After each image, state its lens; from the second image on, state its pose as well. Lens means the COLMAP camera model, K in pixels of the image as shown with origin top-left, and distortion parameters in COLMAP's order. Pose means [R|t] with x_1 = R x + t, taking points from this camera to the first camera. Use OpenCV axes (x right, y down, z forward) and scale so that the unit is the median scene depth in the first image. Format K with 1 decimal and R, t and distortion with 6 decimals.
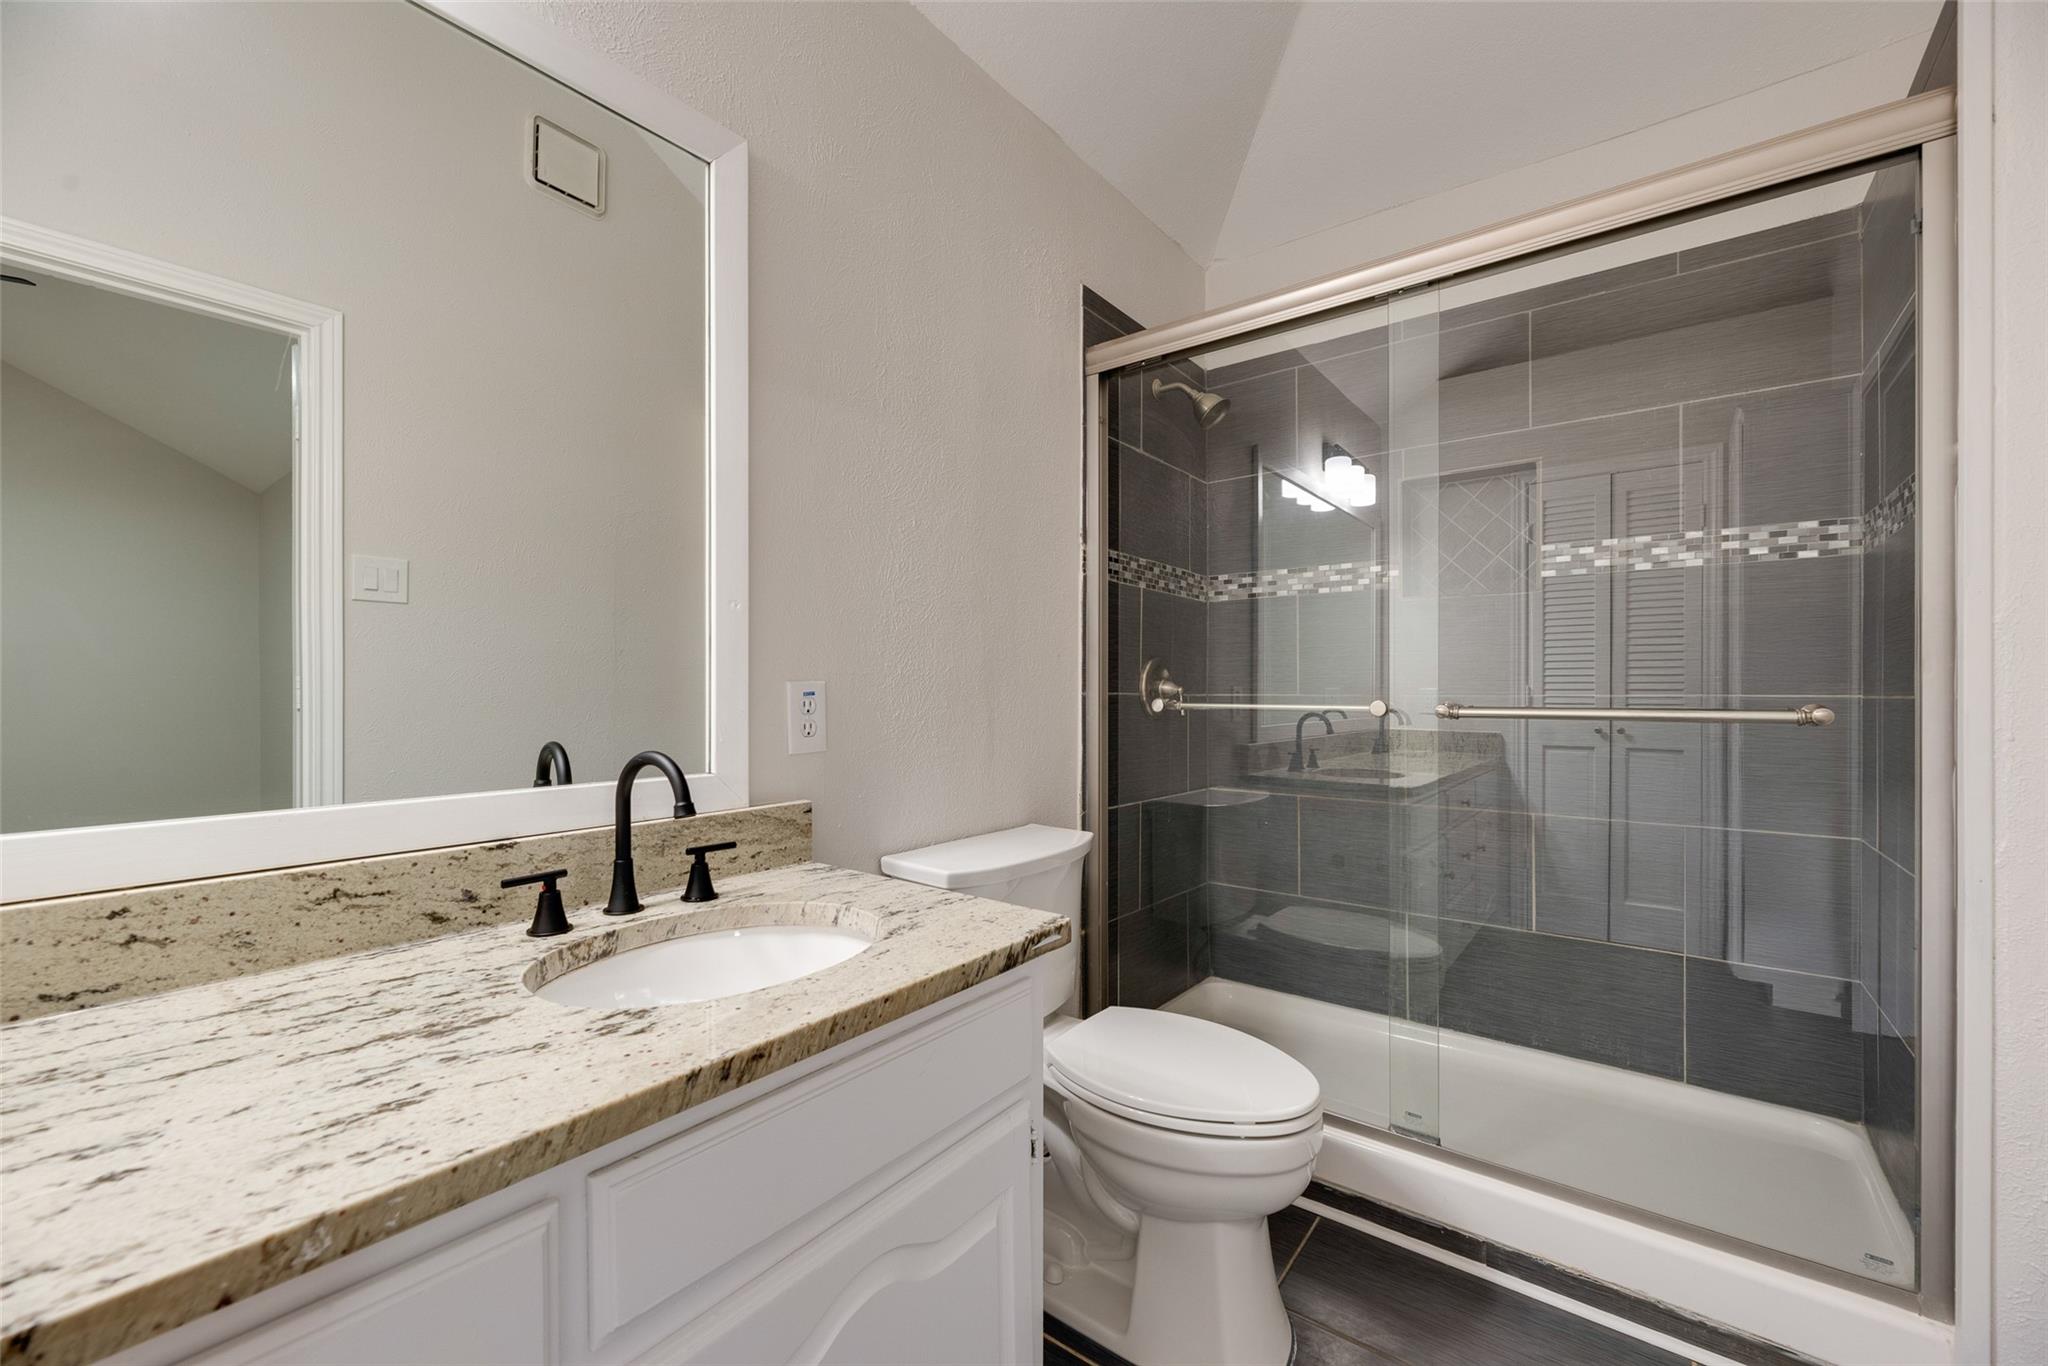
lens RADIAL K [[825.0, 0, 1026.3], [0, 825.0, 685.3], [0, 0, 1]] dist [-0.000049, -0.000009]
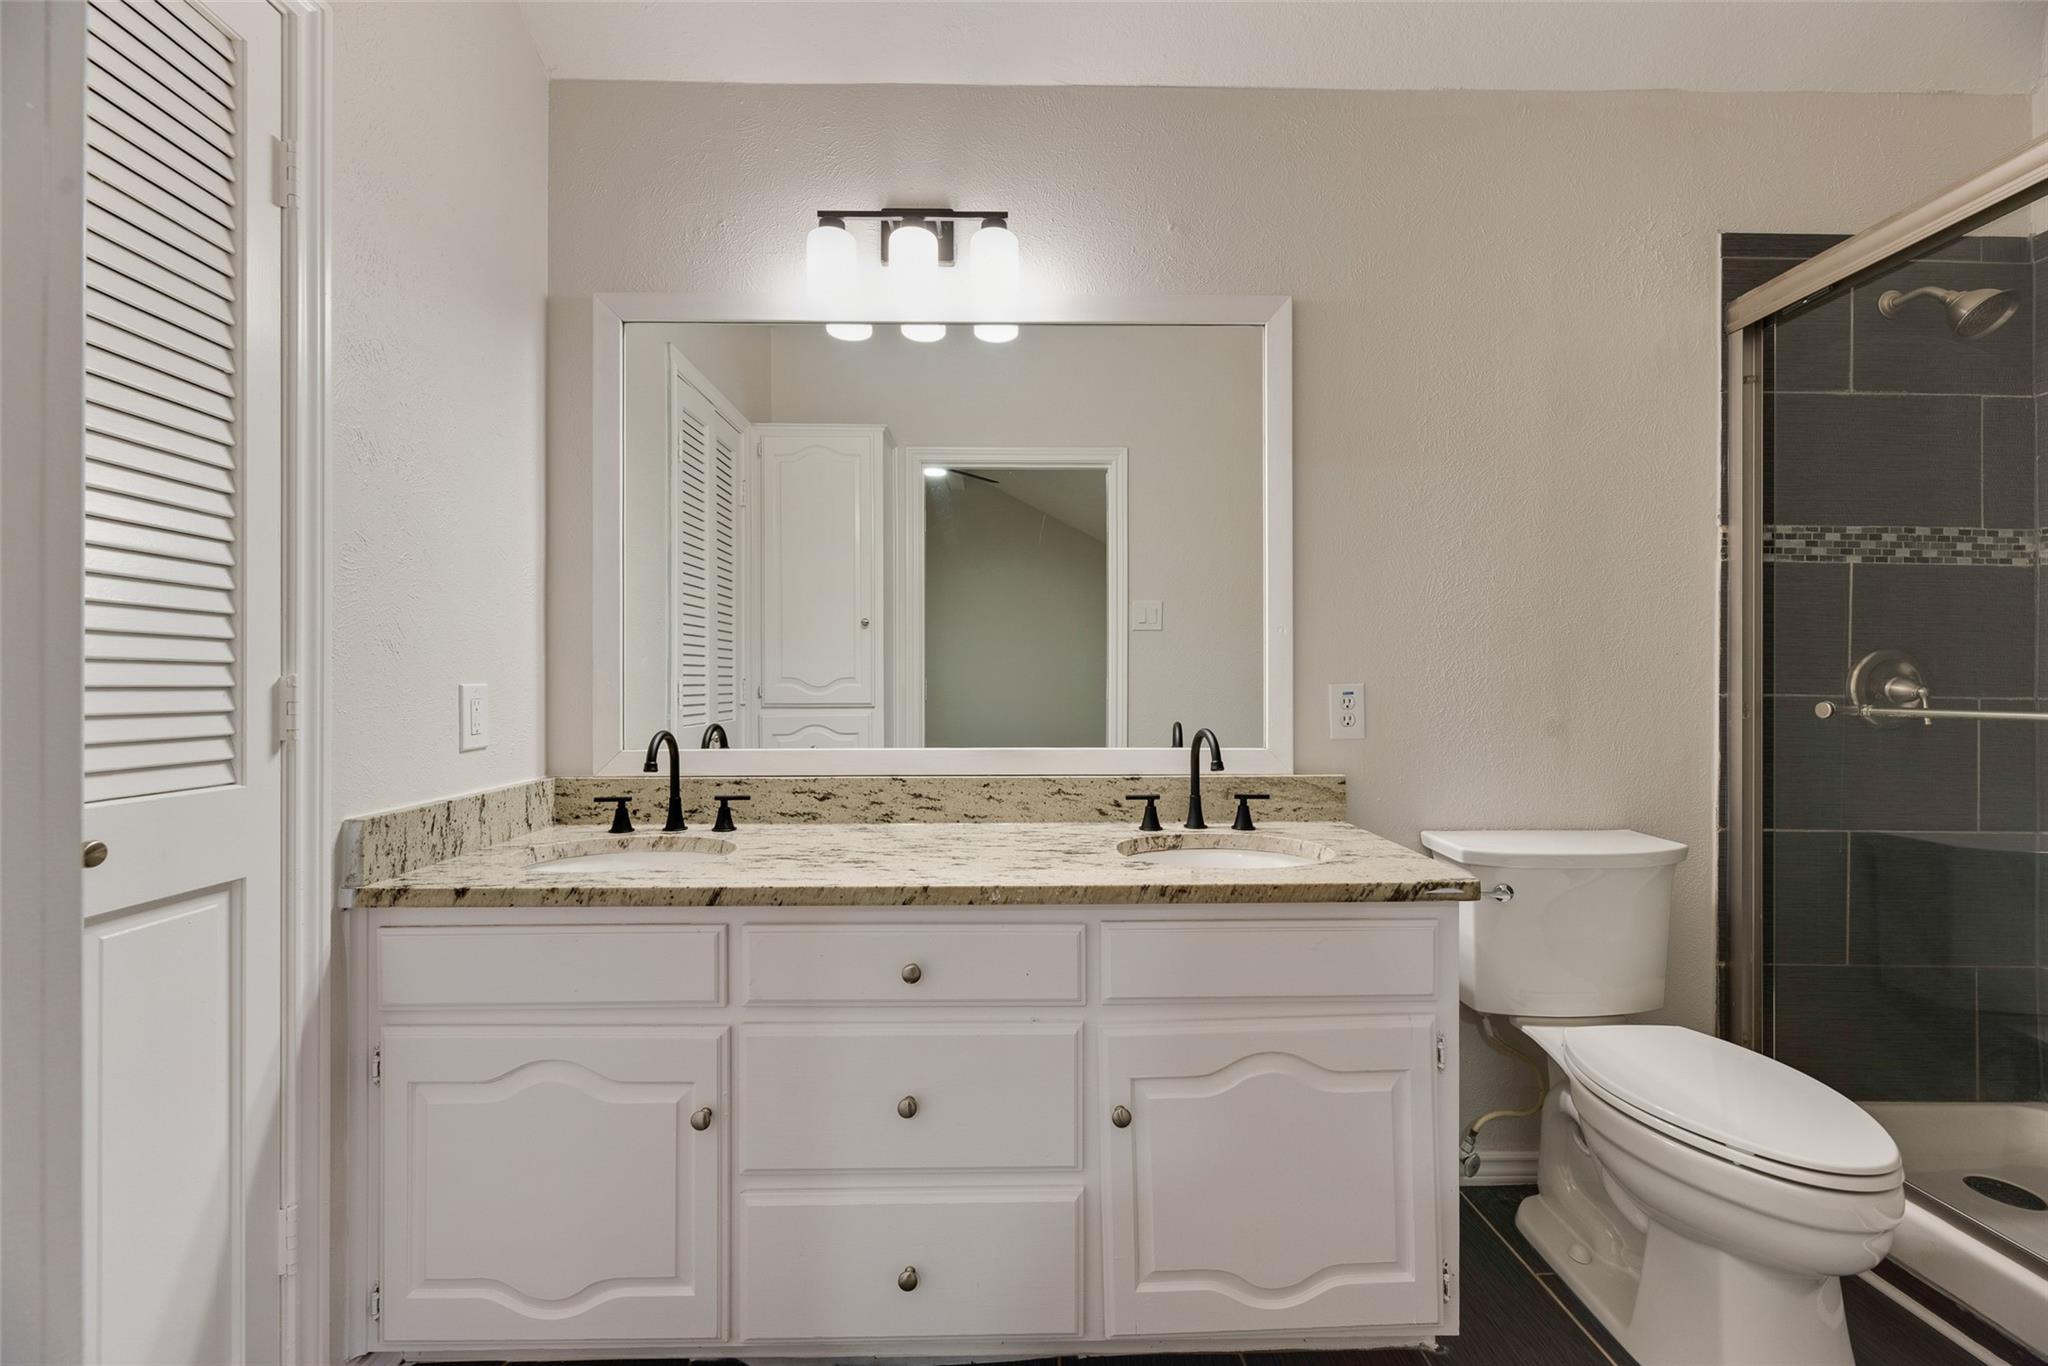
lens RADIAL K [[825.0, 0, 1026.3], [0, 825.0, 685.3], [0, 0, 1]] dist [-0.000049, -0.000009]
pose [[0.624409, -0.000537, -0.781098, 0.445121], [0.002286, 0.999997, 0.001140, -0.004642], [0.781095, -0.002497, 0.624408, -0.206292]]
